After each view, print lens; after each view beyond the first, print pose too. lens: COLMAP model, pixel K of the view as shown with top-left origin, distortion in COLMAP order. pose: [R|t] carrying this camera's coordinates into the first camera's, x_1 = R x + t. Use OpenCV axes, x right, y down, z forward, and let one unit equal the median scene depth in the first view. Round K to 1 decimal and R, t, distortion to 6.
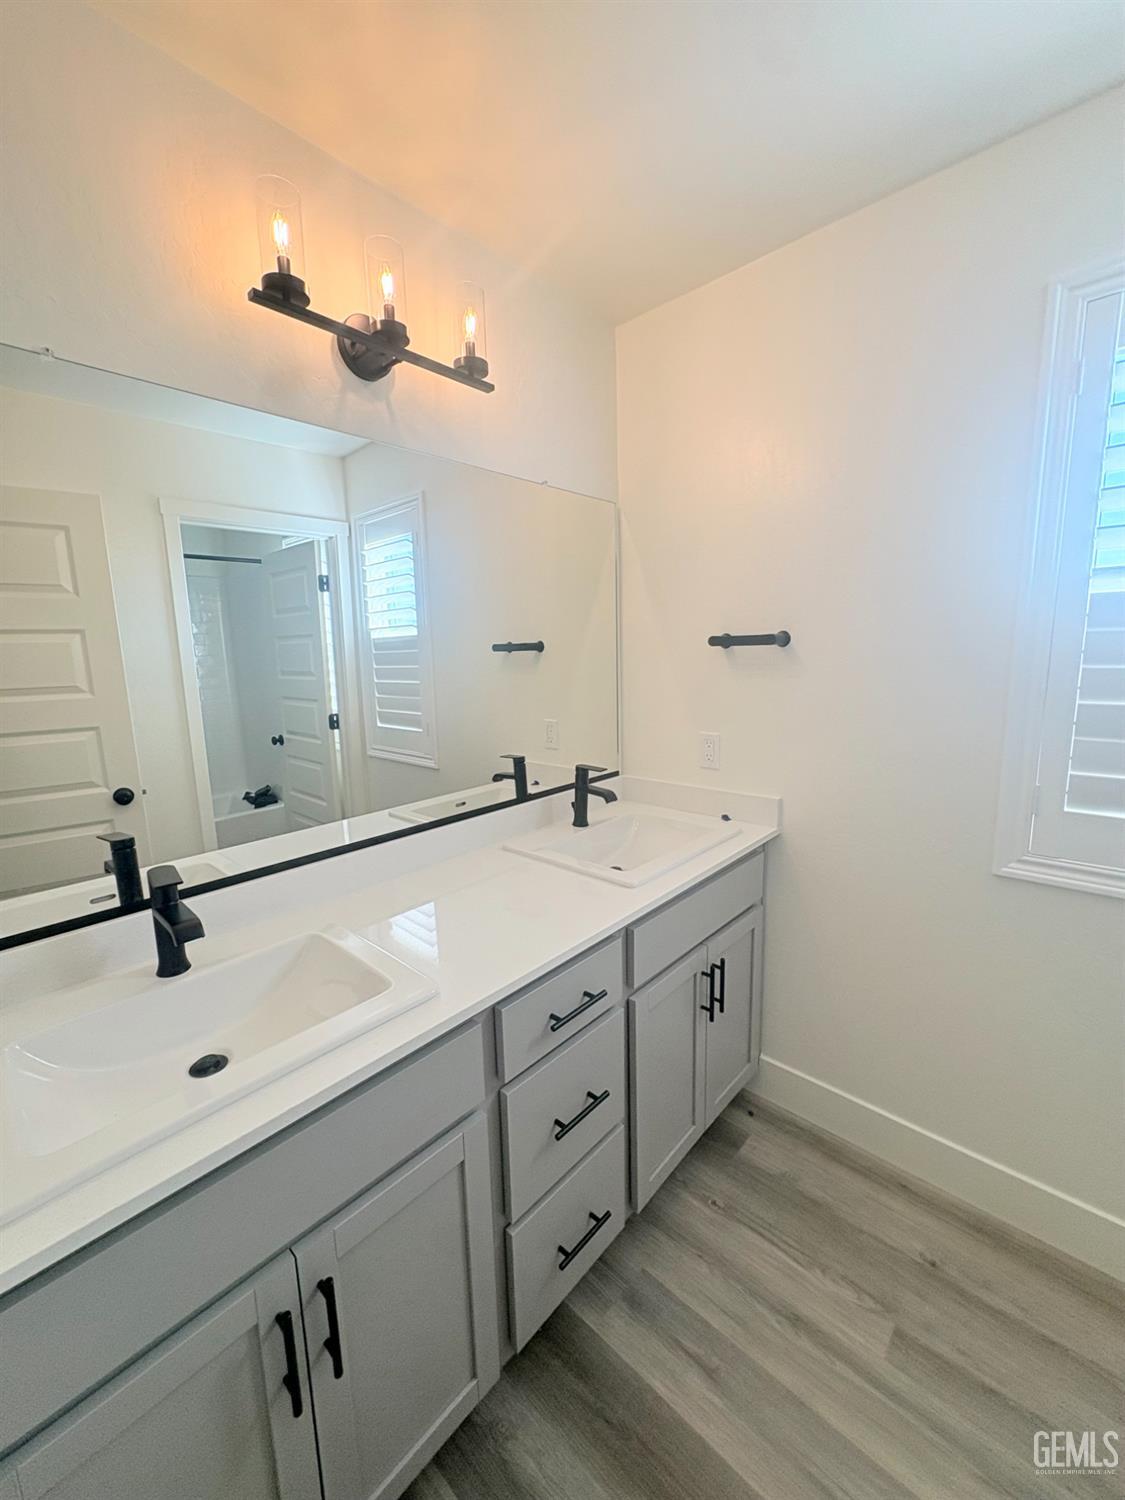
lens RADIAL K [[590.7, 0, 562.5], [0, 590.7, 750.0], [0, 0, 1]] dist [-0.000437, -0.000033]
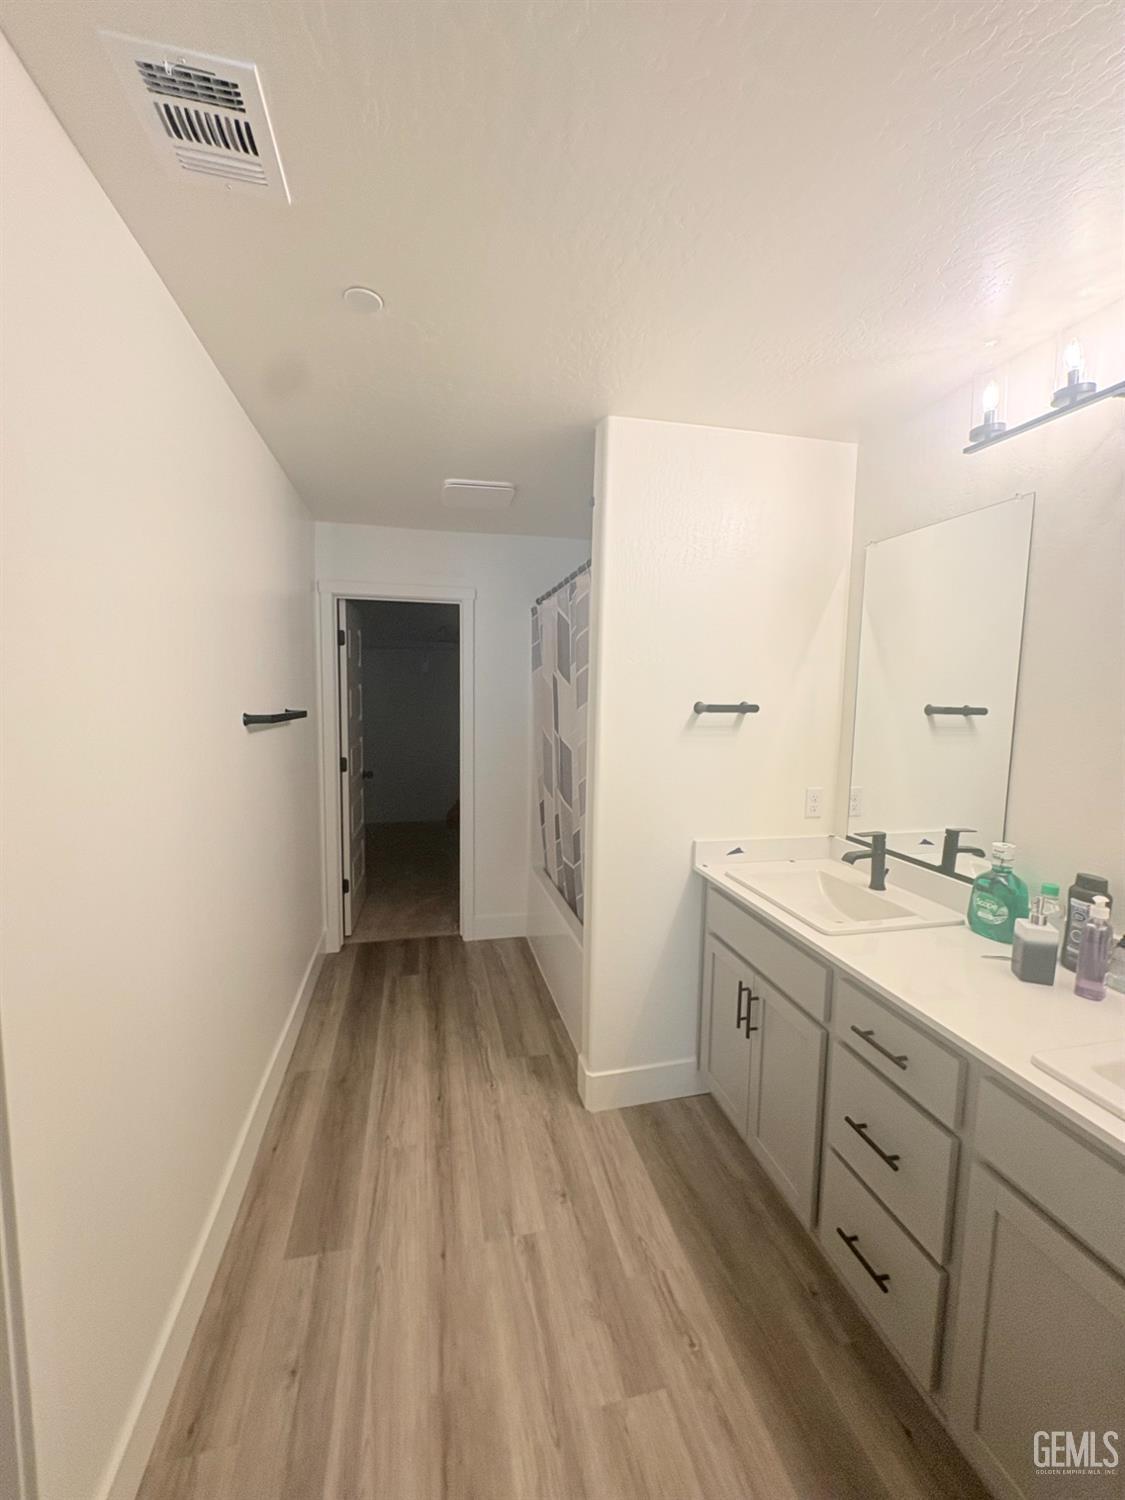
lens RADIAL K [[590.7, 0, 562.5], [0, 590.7, 750.0], [0, 0, 1]] dist [-0.000437, -0.000033]
pose [[0.546659, -0.055080, 0.835542, -1.101640], [0.109559, 0.993961, -0.006157, -0.163092], [-0.830157, 0.094906, 0.549393, 0.887666]]
